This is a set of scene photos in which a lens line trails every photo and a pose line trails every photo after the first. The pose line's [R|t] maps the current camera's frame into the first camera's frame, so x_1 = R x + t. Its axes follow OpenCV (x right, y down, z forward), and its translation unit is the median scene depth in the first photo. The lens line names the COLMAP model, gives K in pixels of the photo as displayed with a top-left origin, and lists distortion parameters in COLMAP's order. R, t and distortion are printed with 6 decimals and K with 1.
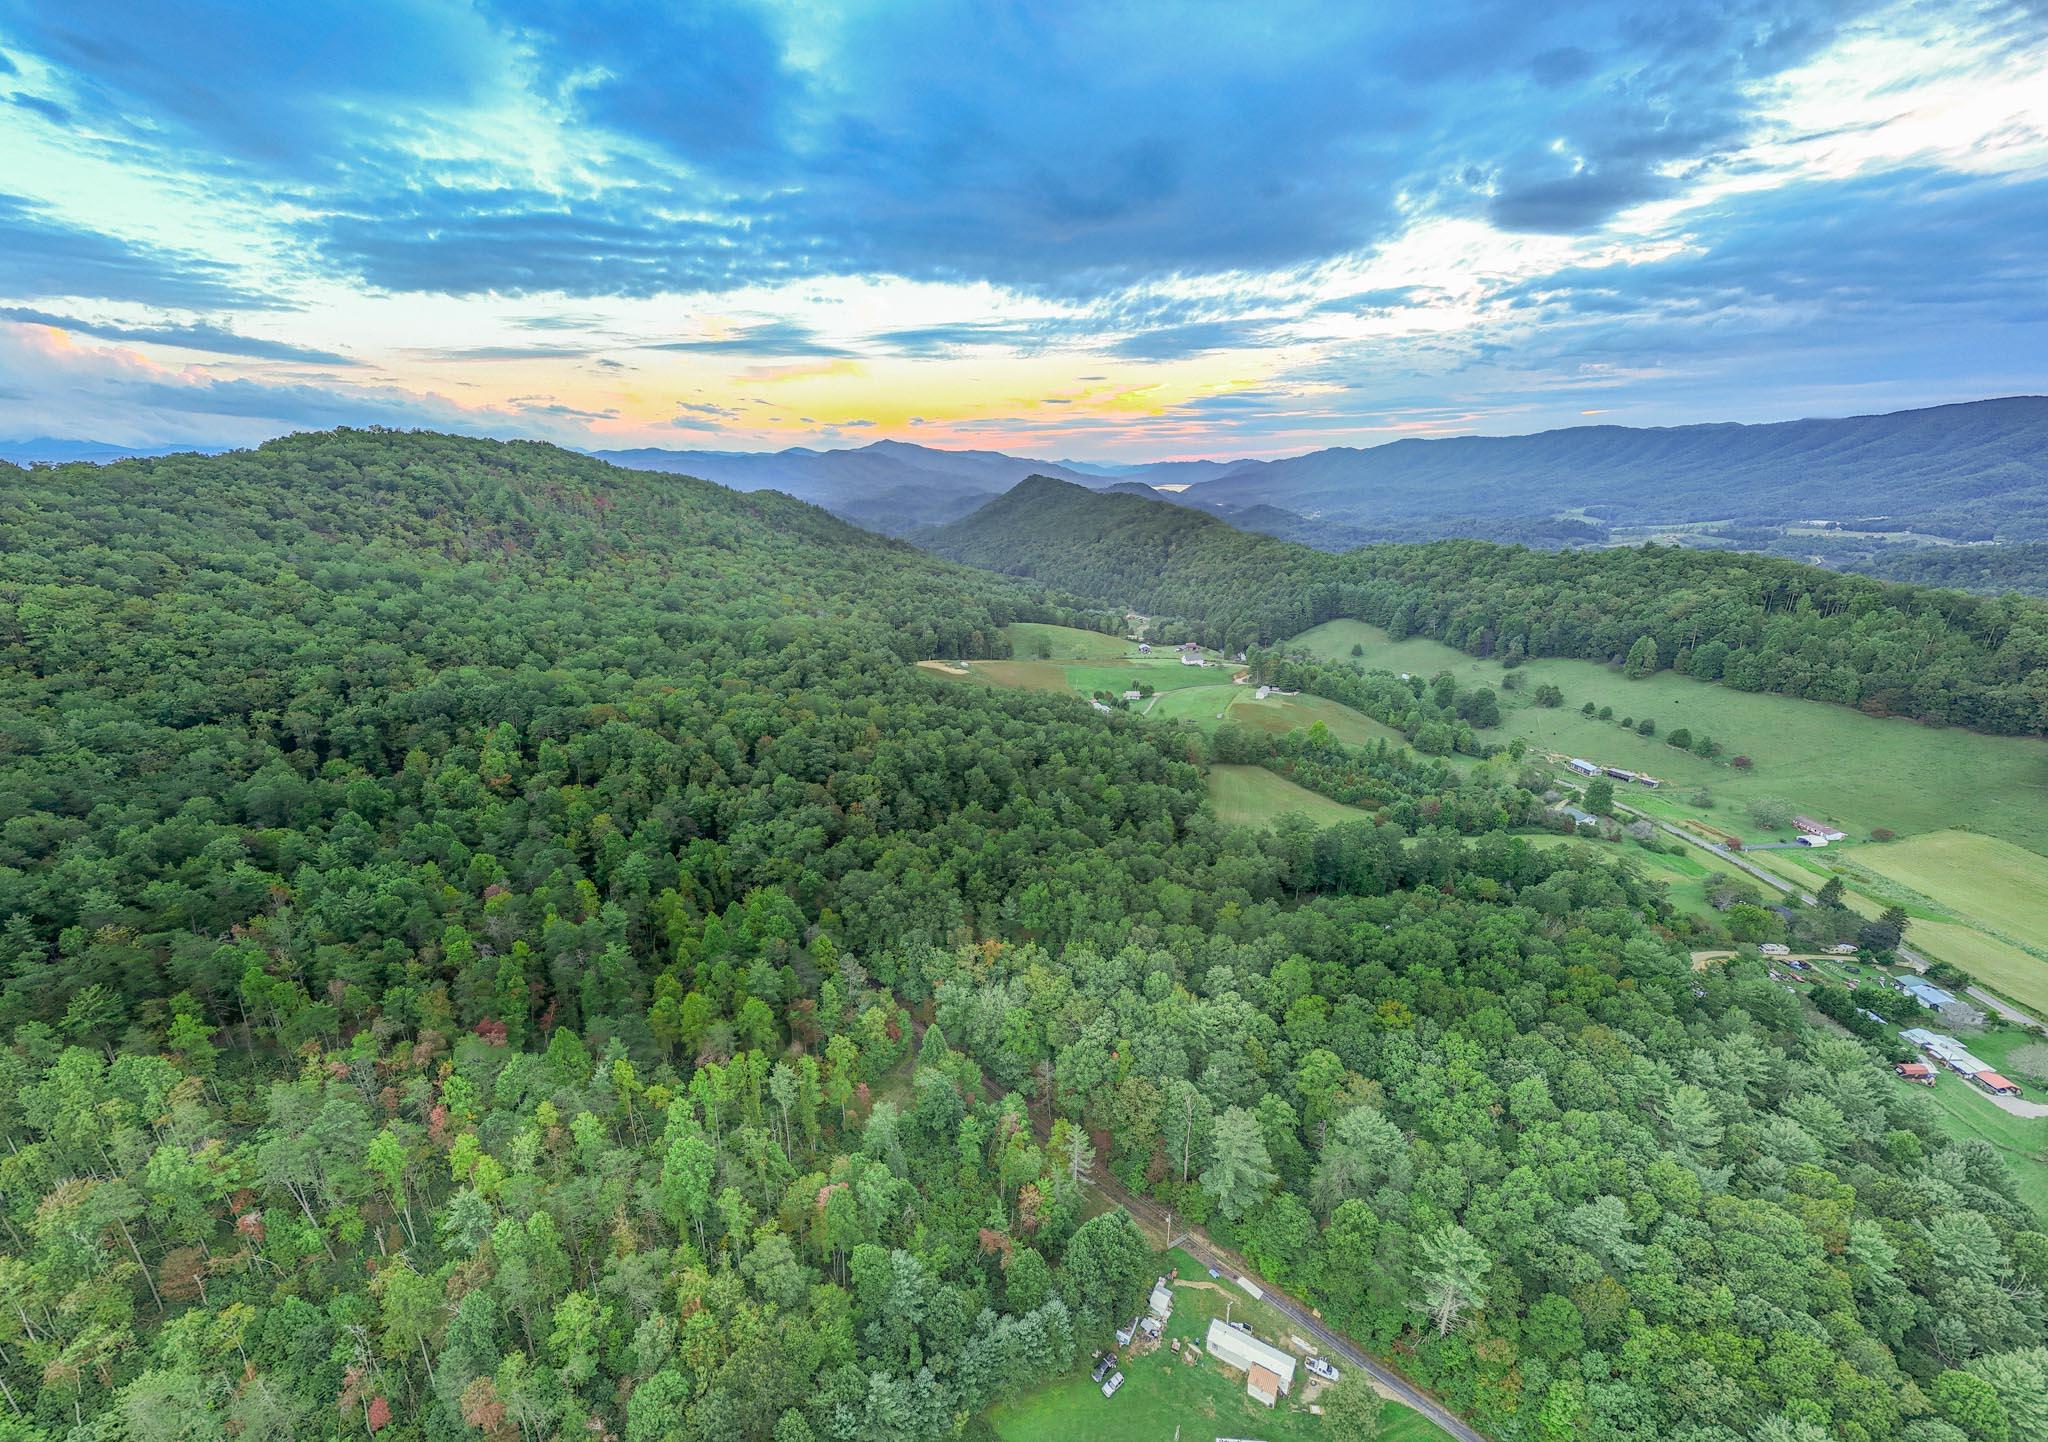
lens RADIAL K [[748.2, 0, 1020.2], [0, 748.2, 783.2], [0, 0, 1]] dist [0.016492, -0.009096]
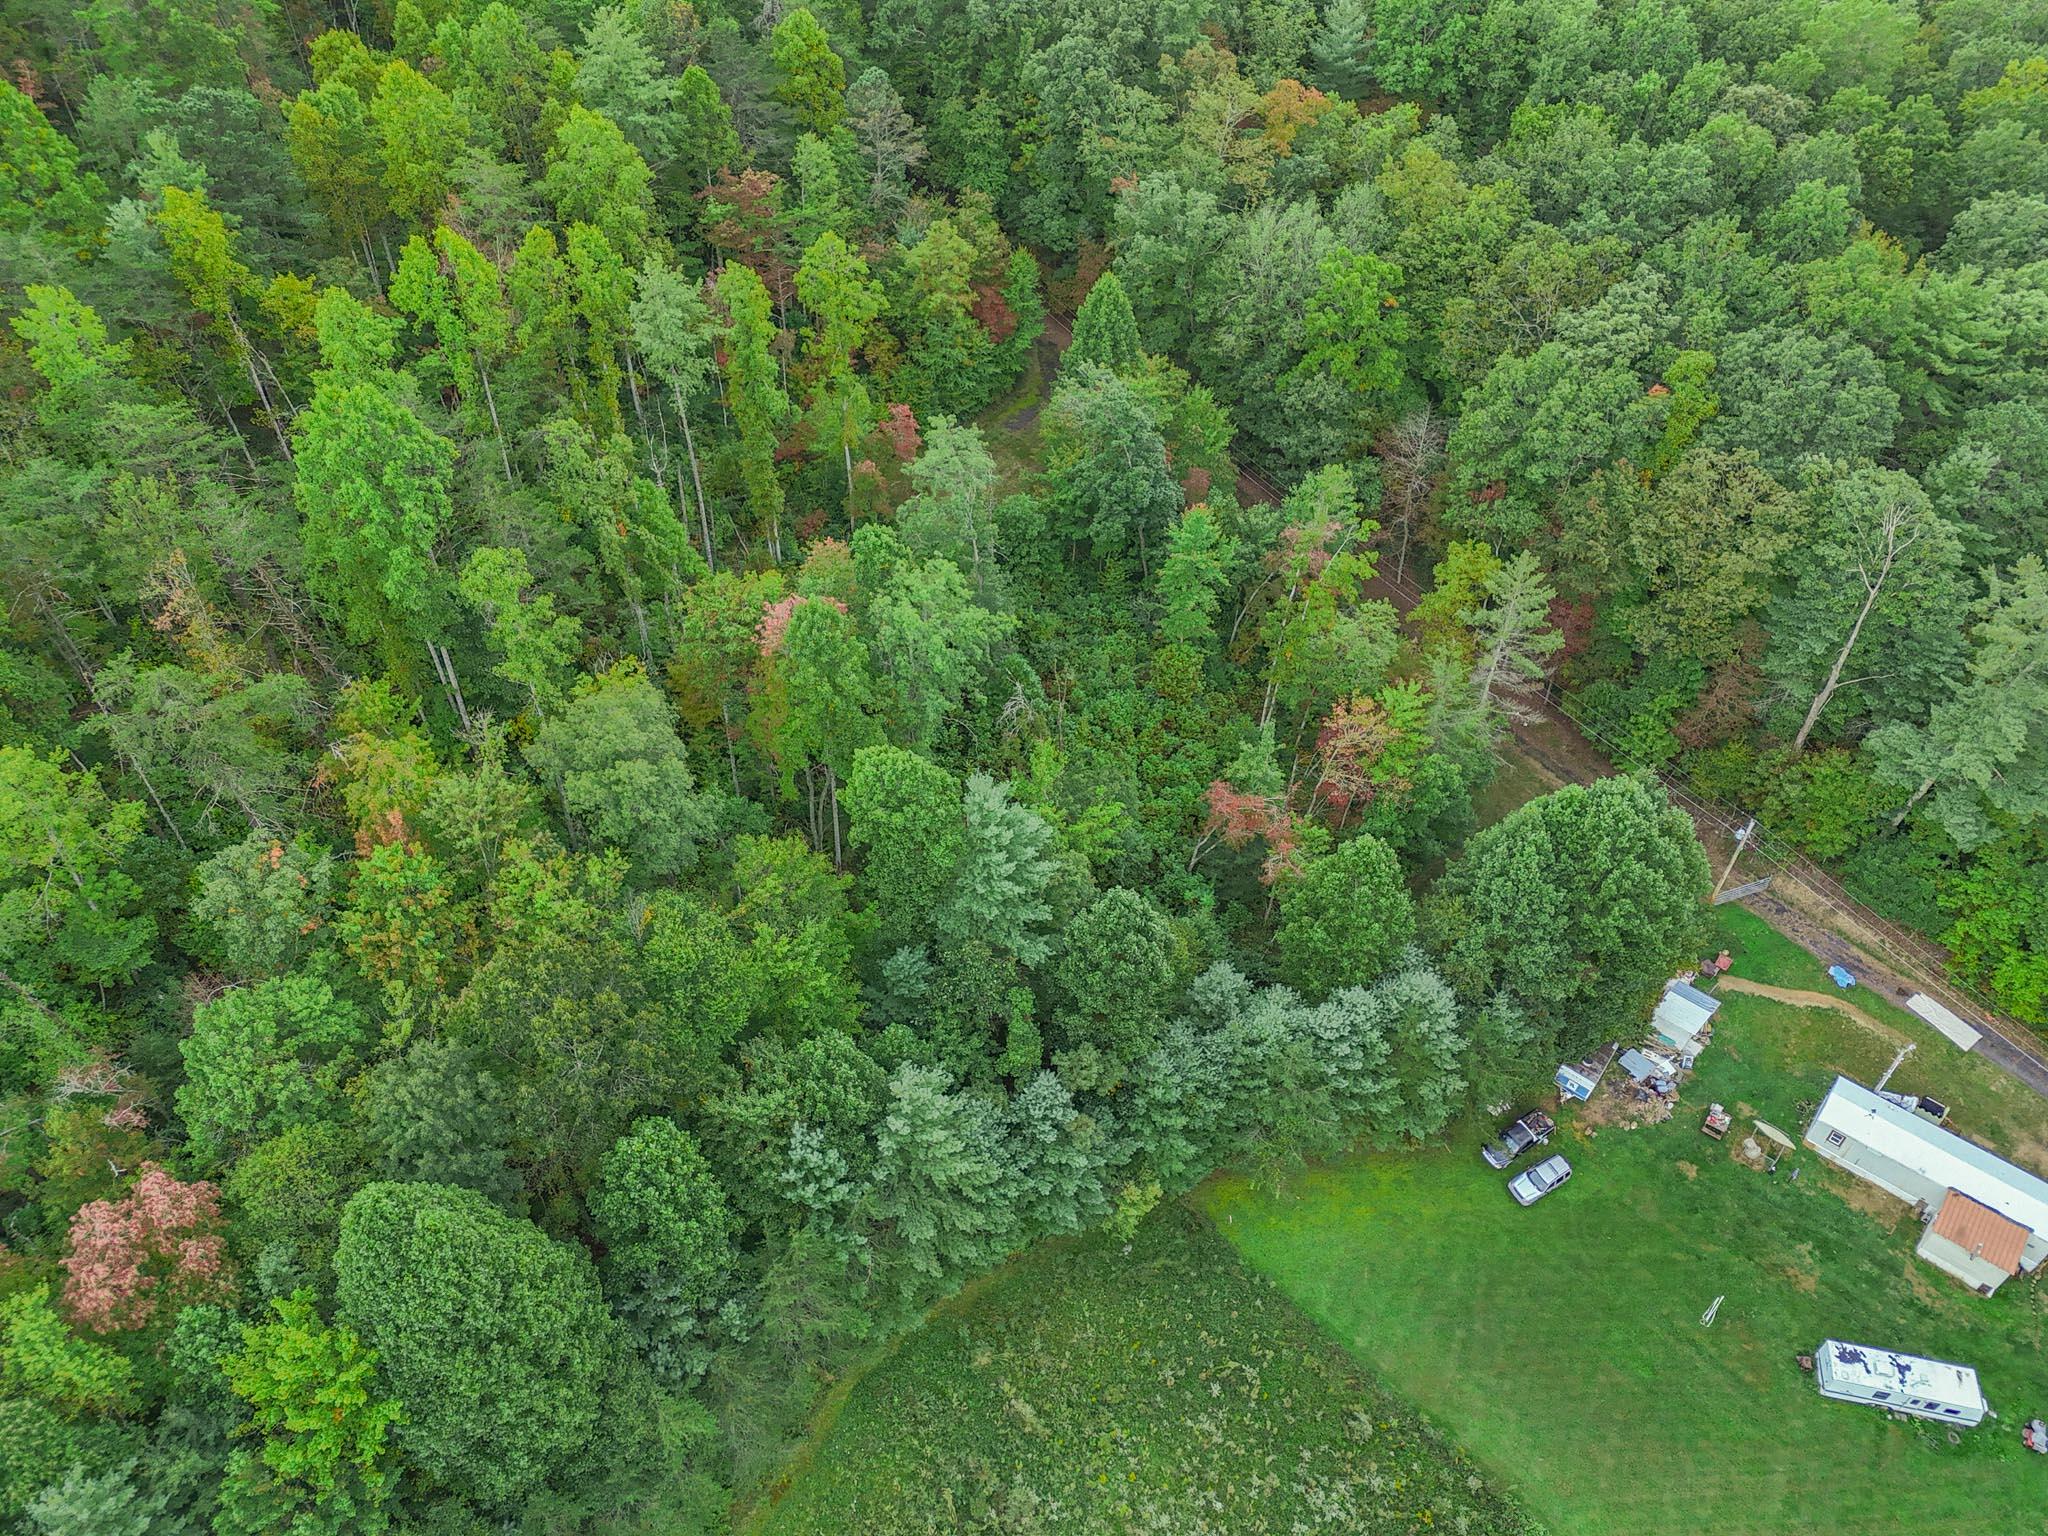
lens RADIAL K [[1523.4, 0, 1008.6], [0, 1523.4, 781.9], [0, 0, 1]] dist [0.077713, -0.069633]
pose [[0.984661, 0.119519, -0.127110, -0.051469], [-0.047665, 0.885082, 0.462989, 0.239191], [0.167839, -0.449828, 0.877203, 0.317033]]
